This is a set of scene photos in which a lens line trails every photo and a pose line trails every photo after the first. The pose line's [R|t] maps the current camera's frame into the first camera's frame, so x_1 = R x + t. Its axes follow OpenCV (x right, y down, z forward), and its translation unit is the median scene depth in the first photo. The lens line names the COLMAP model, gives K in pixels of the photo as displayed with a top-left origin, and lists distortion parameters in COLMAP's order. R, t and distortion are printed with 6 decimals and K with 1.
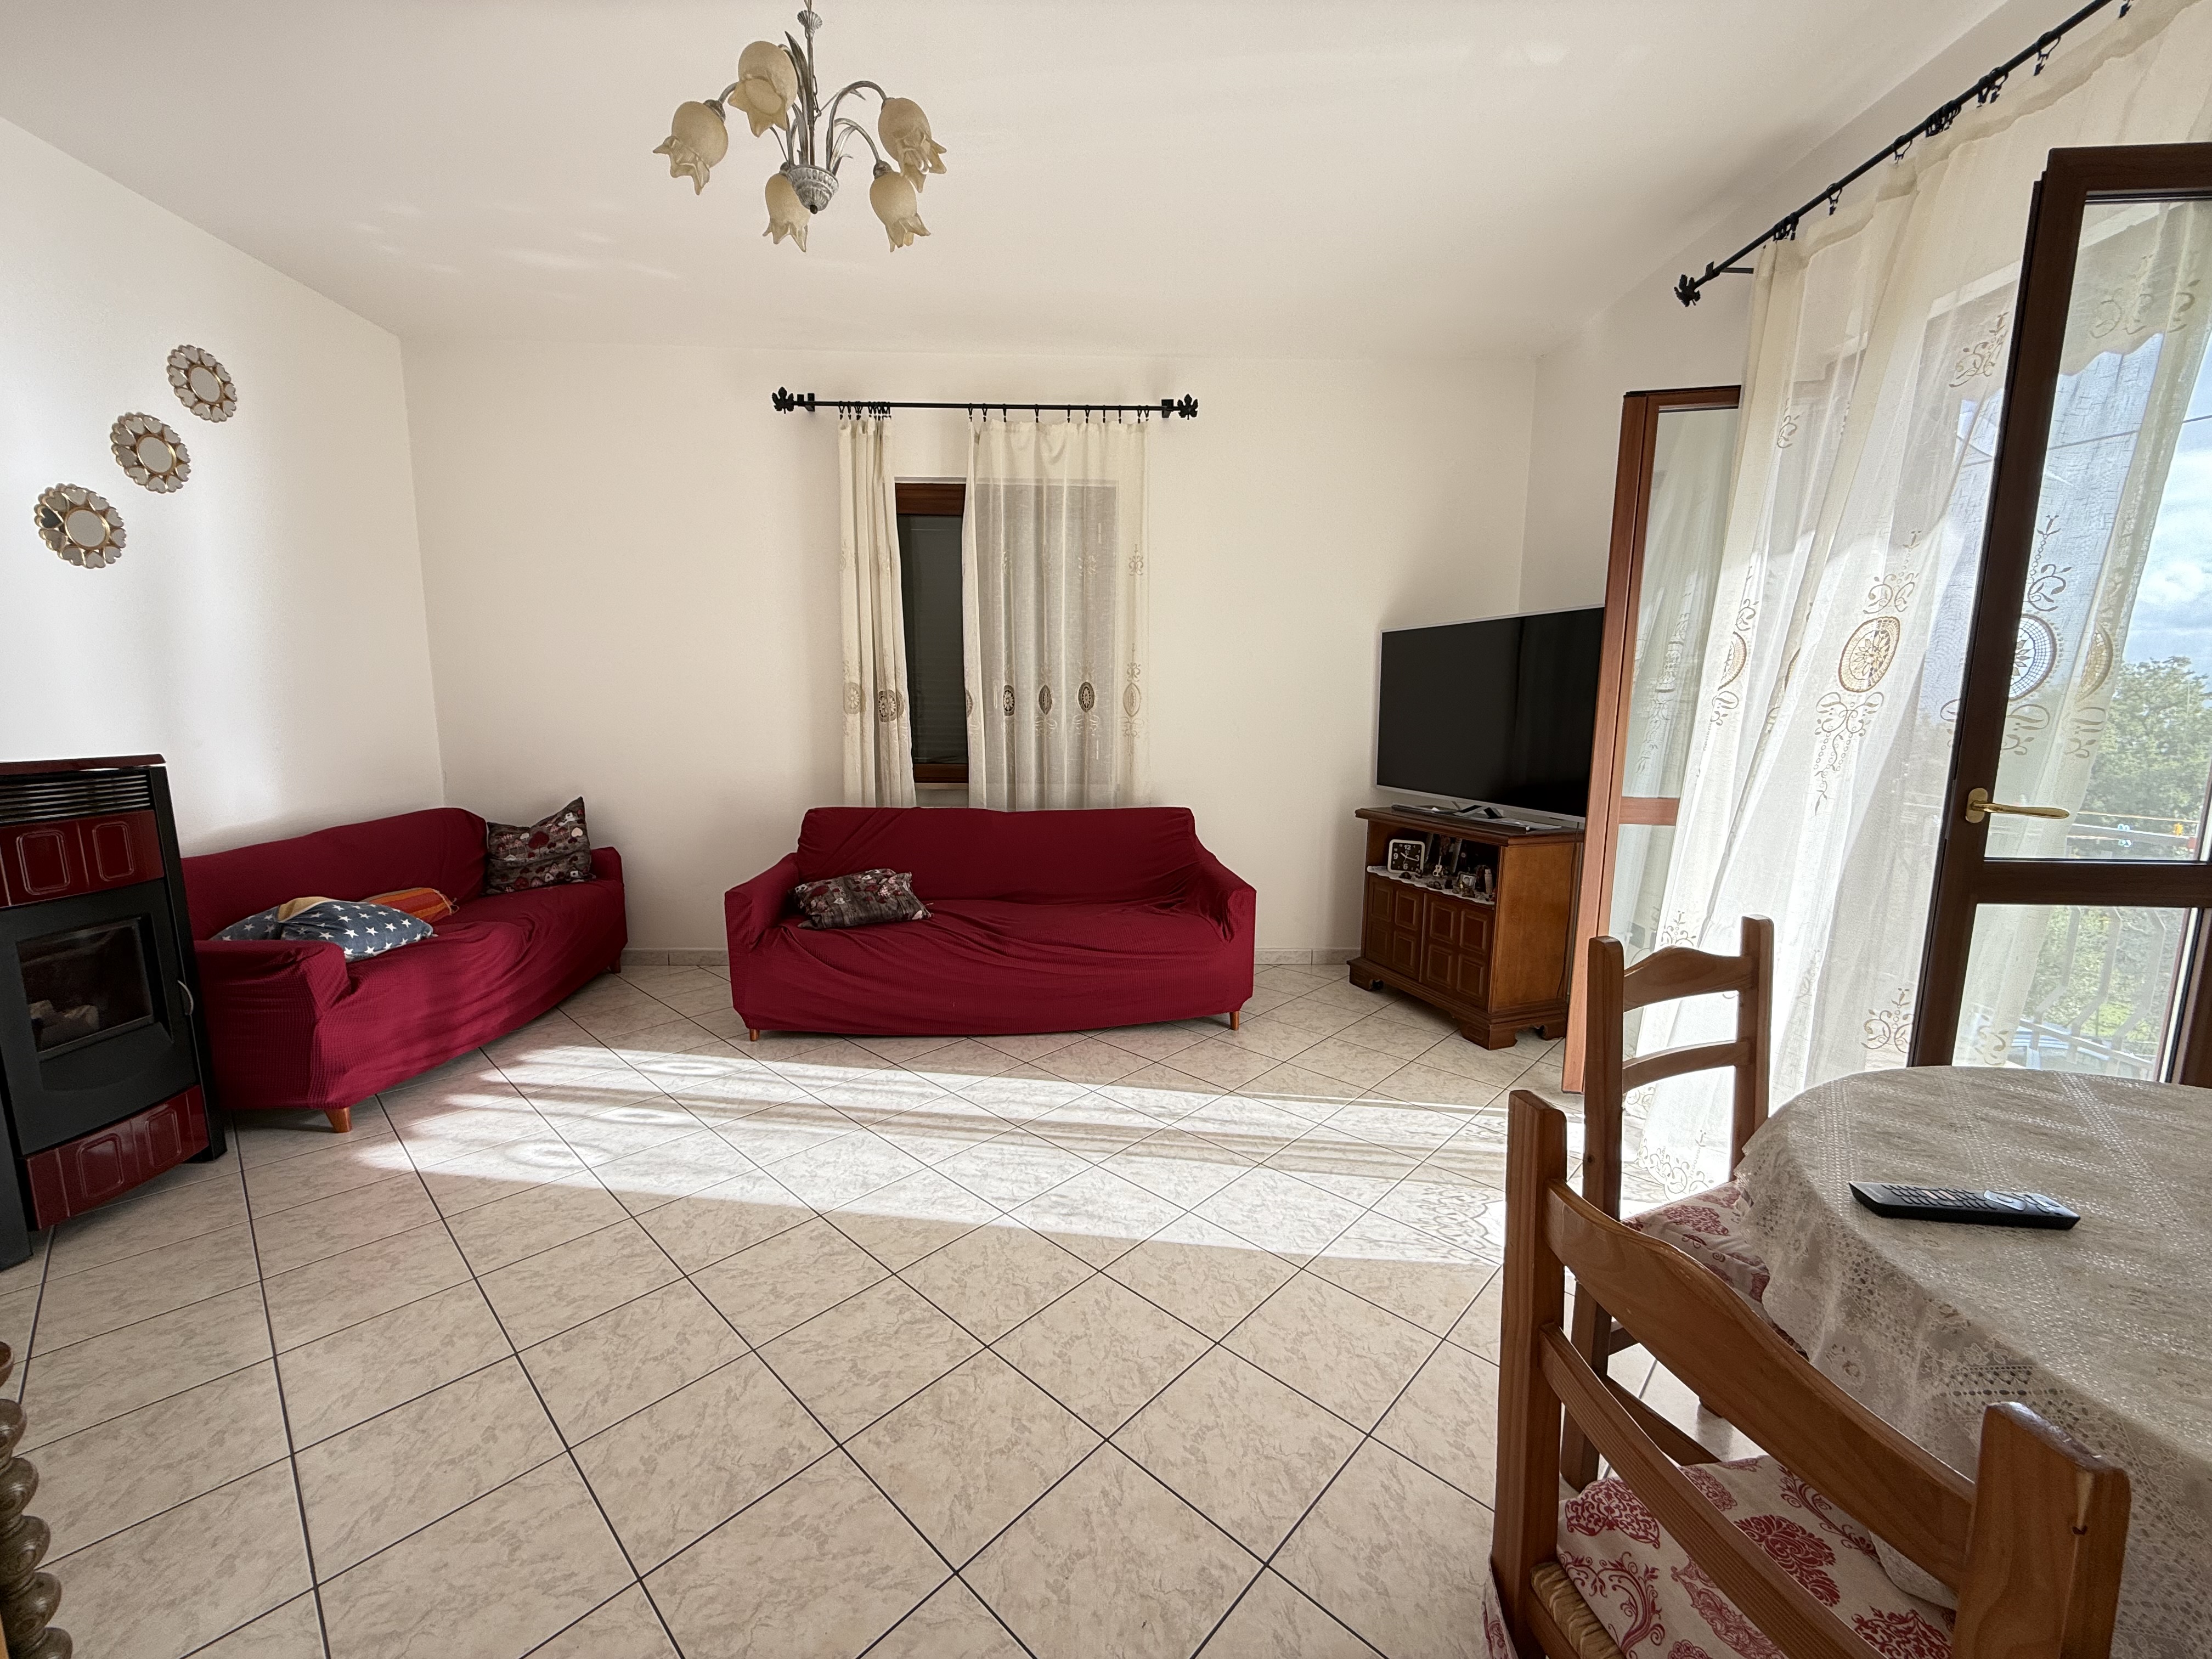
lens RADIAL K [[882.0, 0, 1098.7], [0, 882.0, 829.9], [0, 0, 1]] dist [-0.000835, 0.000183]
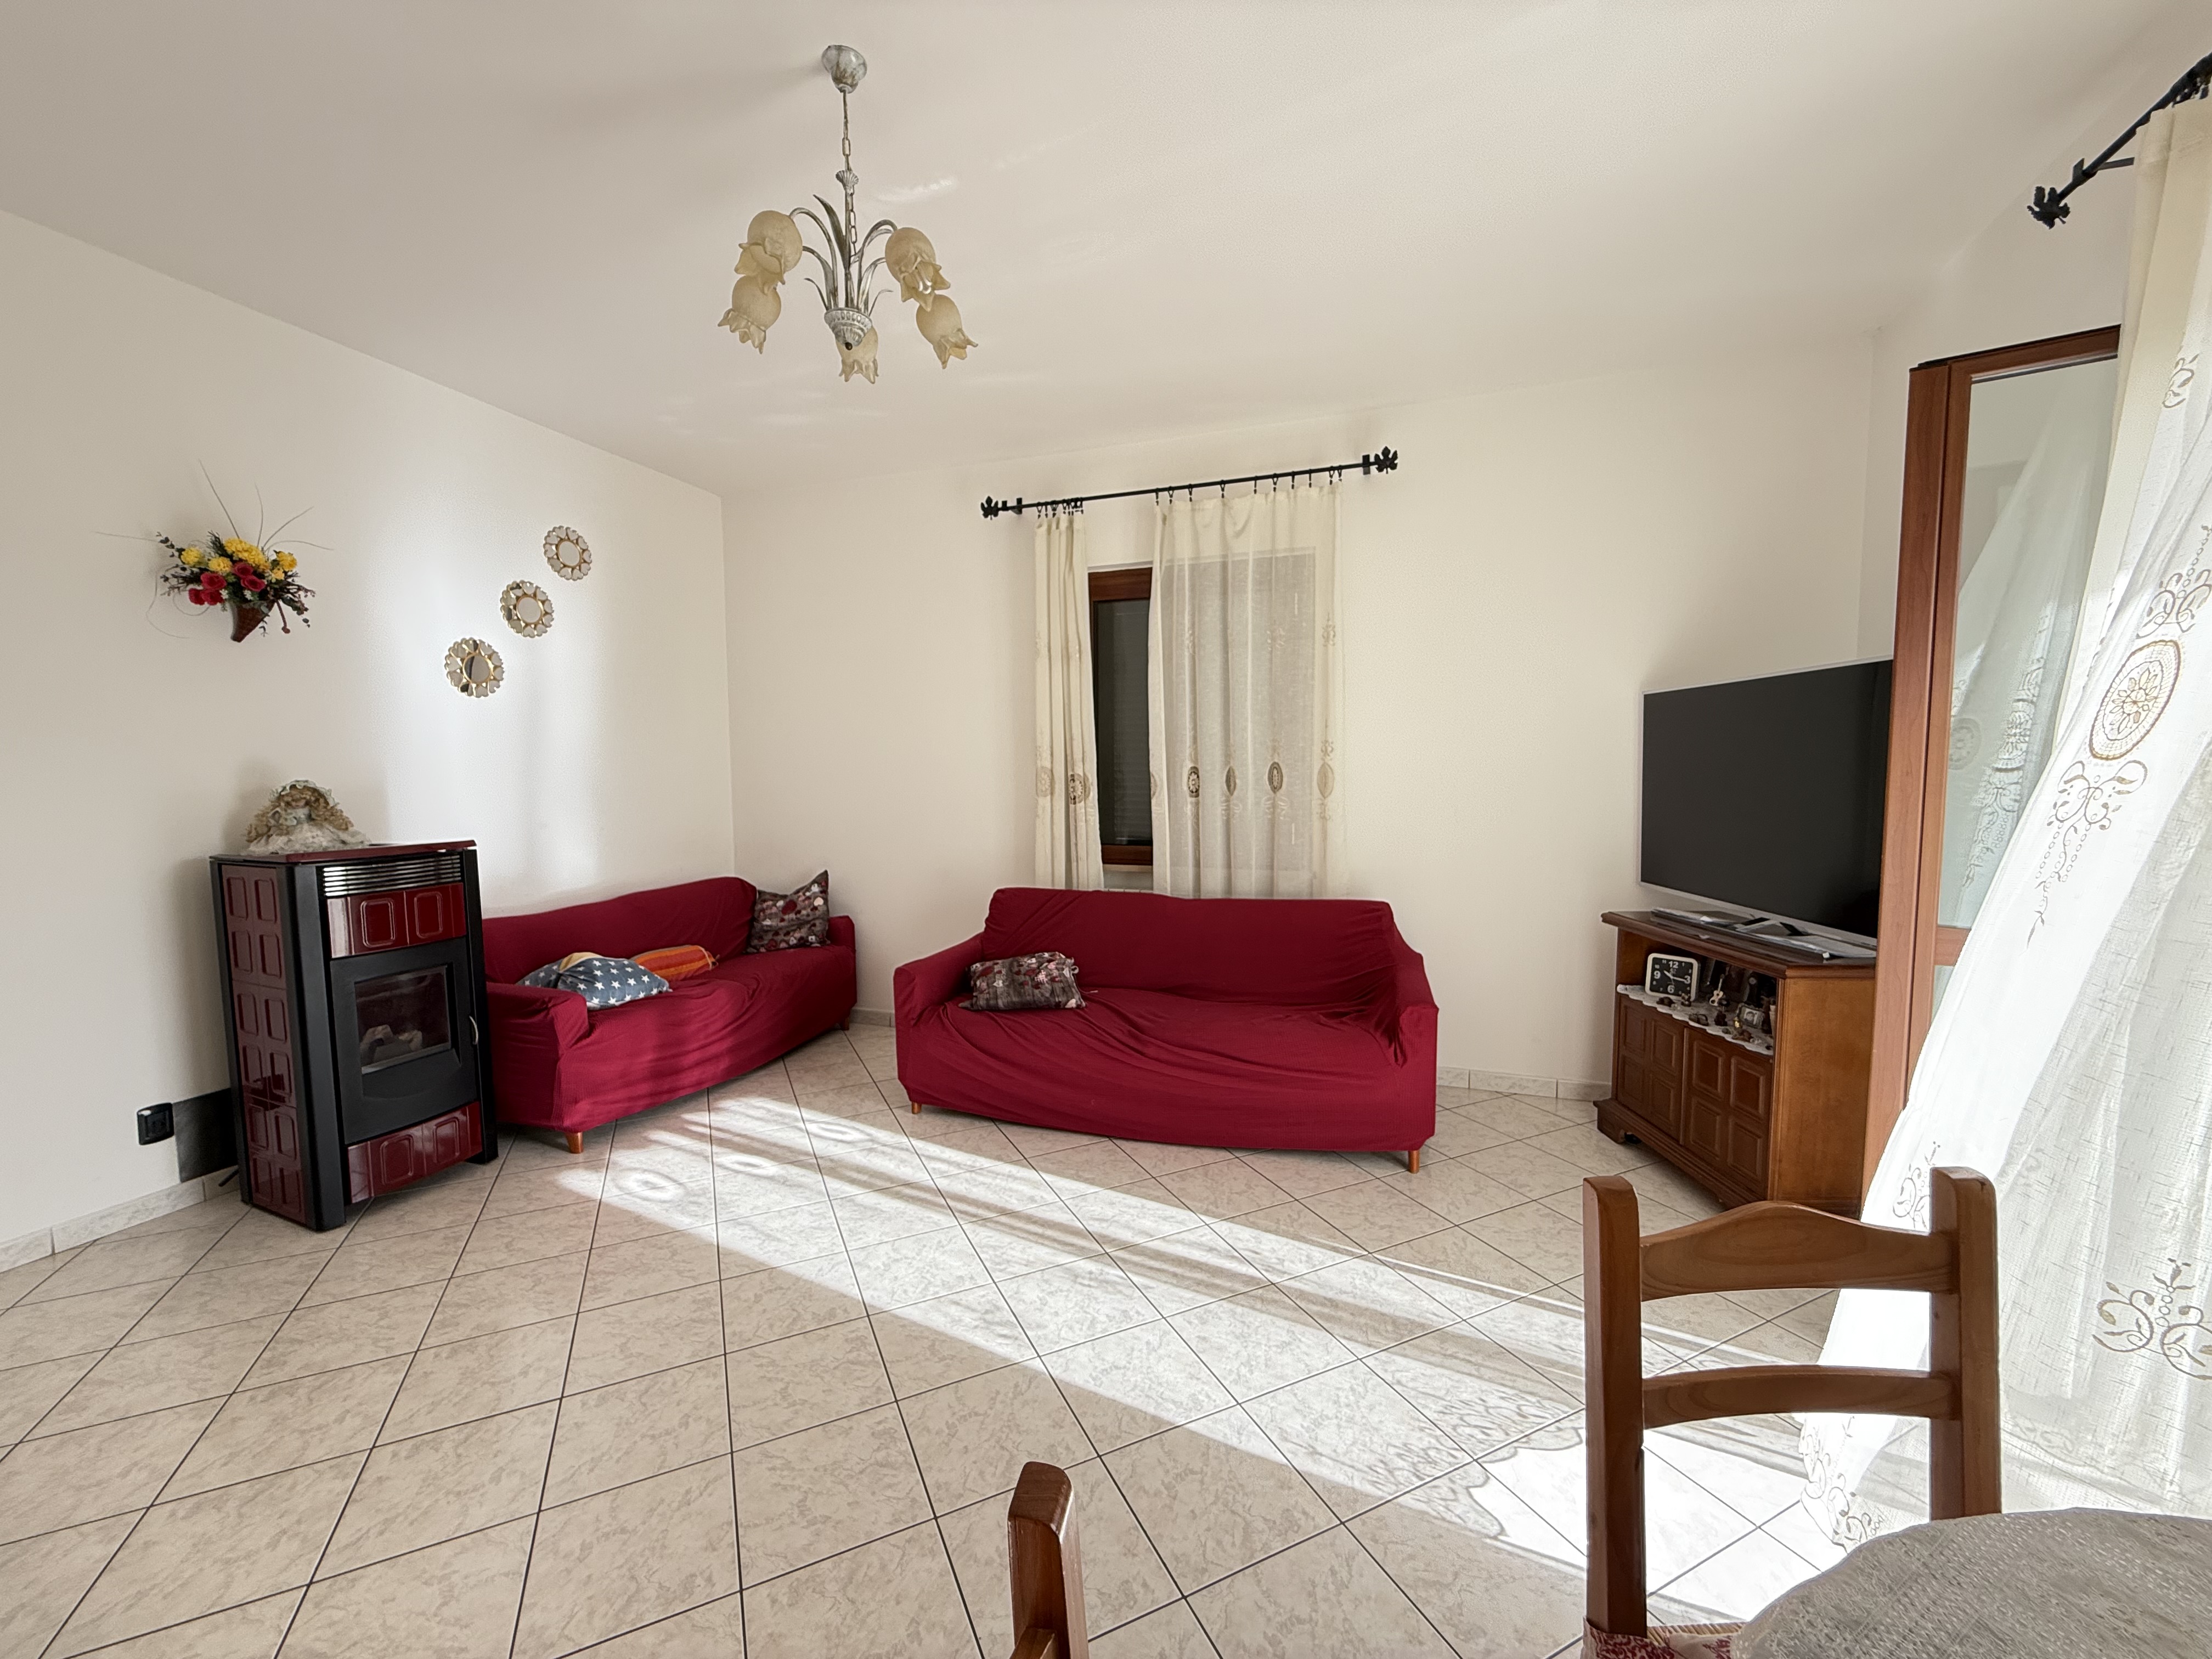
lens RADIAL K [[882.0, 0, 1098.7], [0, 882.0, 829.9], [0, 0, 1]] dist [-0.000835, 0.000183]
pose [[0.930306, 0.010868, -0.366624, 0.166110], [-0.037143, 0.997214, -0.064691, -0.031030], [0.364899, 0.073800, 0.928118, 0.078936]]
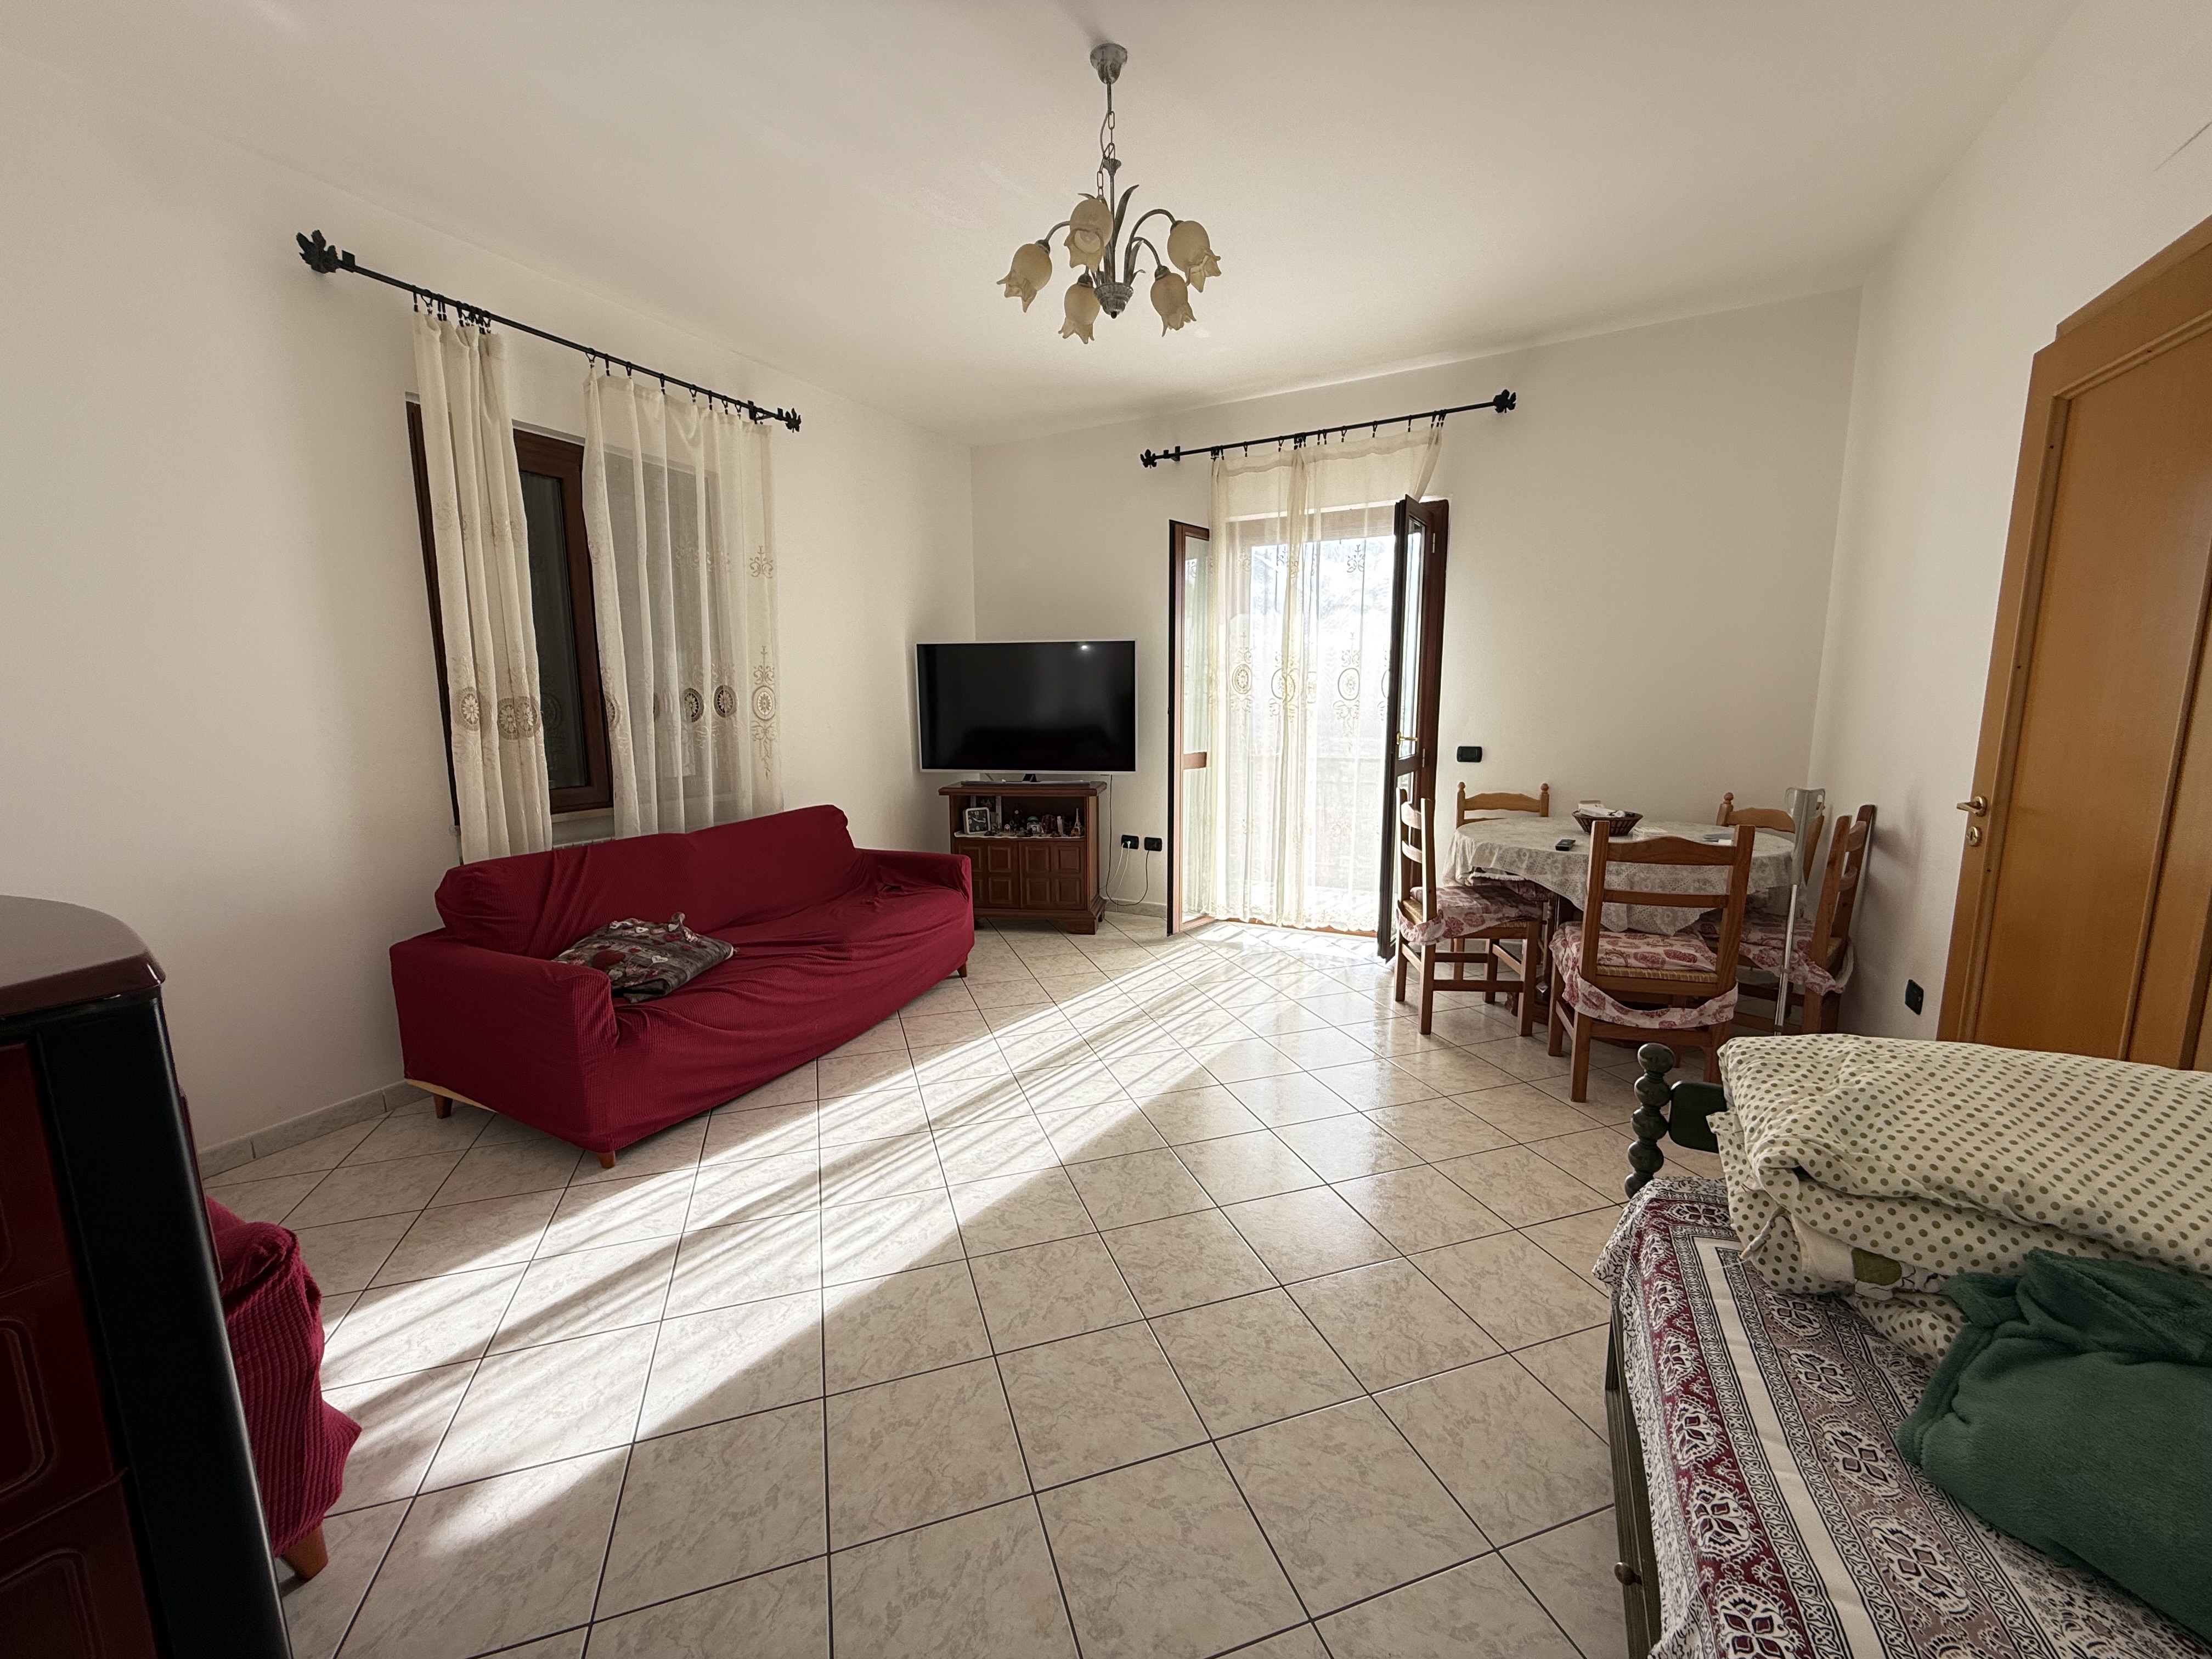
lens RADIAL K [[884.5, 0, 1104.6], [0, 884.5, 830.2], [0, 0, 1]] dist [-0.000749, -0.000129]
pose [[0.471594, -0.144315, 0.869927, -0.712023], [0.139287, 0.986324, 0.088116, -0.045398], [-0.870746, 0.079614, 0.485245, 0.217762]]
